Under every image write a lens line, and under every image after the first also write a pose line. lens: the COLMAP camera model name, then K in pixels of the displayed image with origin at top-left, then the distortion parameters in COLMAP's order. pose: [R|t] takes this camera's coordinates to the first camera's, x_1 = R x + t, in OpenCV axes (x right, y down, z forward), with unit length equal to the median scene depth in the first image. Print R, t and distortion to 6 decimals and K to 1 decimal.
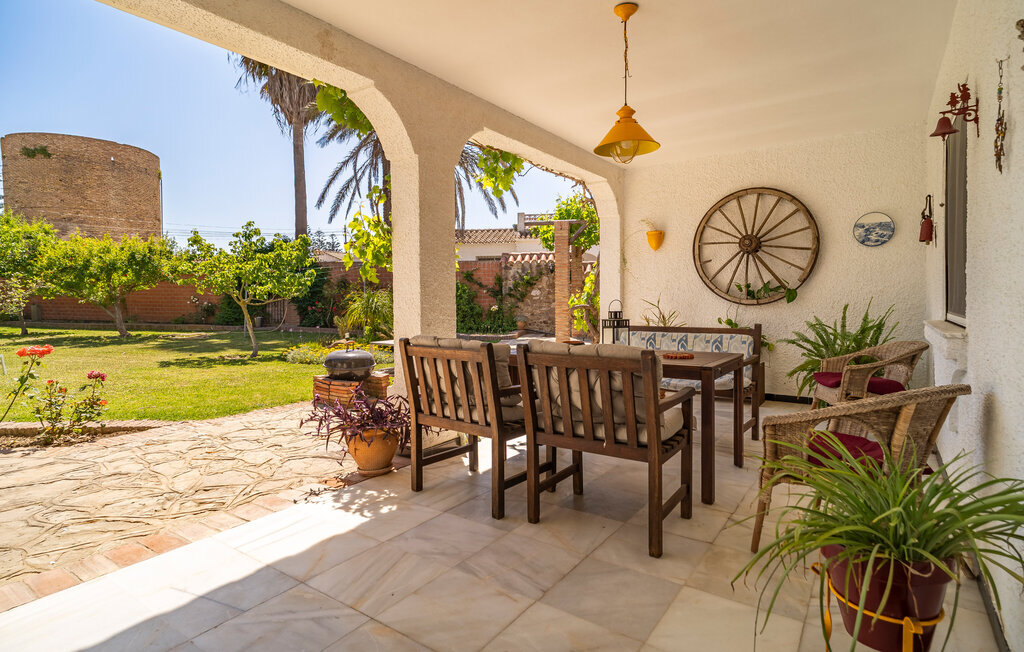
lens RADIAL K [[528.6, 0, 512.4], [0, 528.6, 312.0], [0, 0, 1]] dist [0.000378, -0.001193]
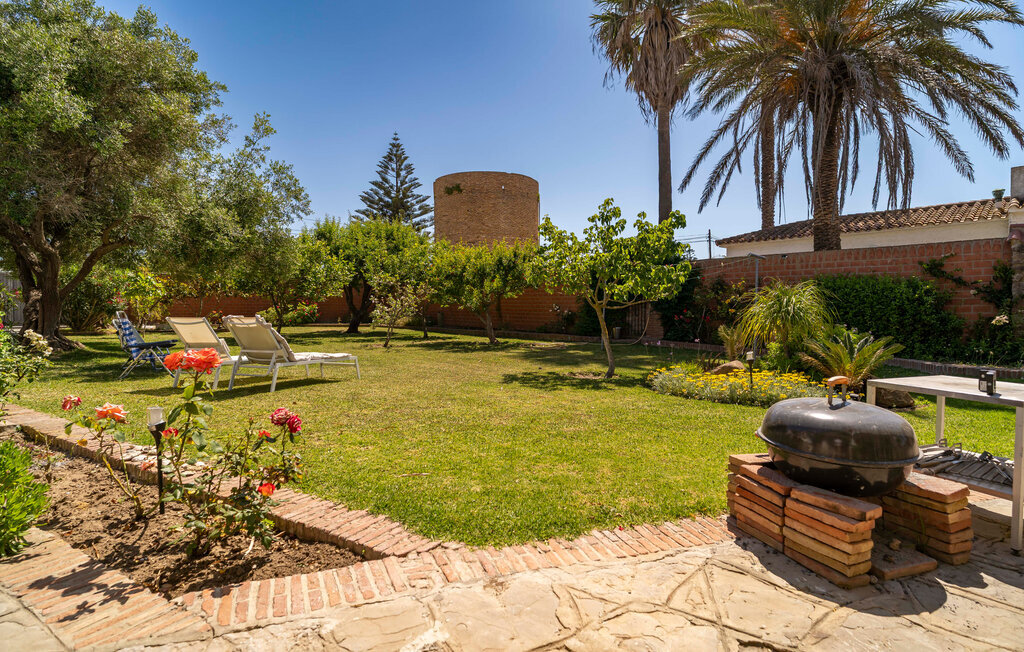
lens RADIAL K [[528.6, 0, 512.4], [0, 528.6, 312.0], [0, 0, 1]] dist [0.000378, -0.001193]
pose [[0.797699, 0.005925, -0.603027, -0.109589], [-0.024780, 0.999429, -0.022959, 0.009910], [0.602547, 0.033258, 0.797390, 0.235808]]
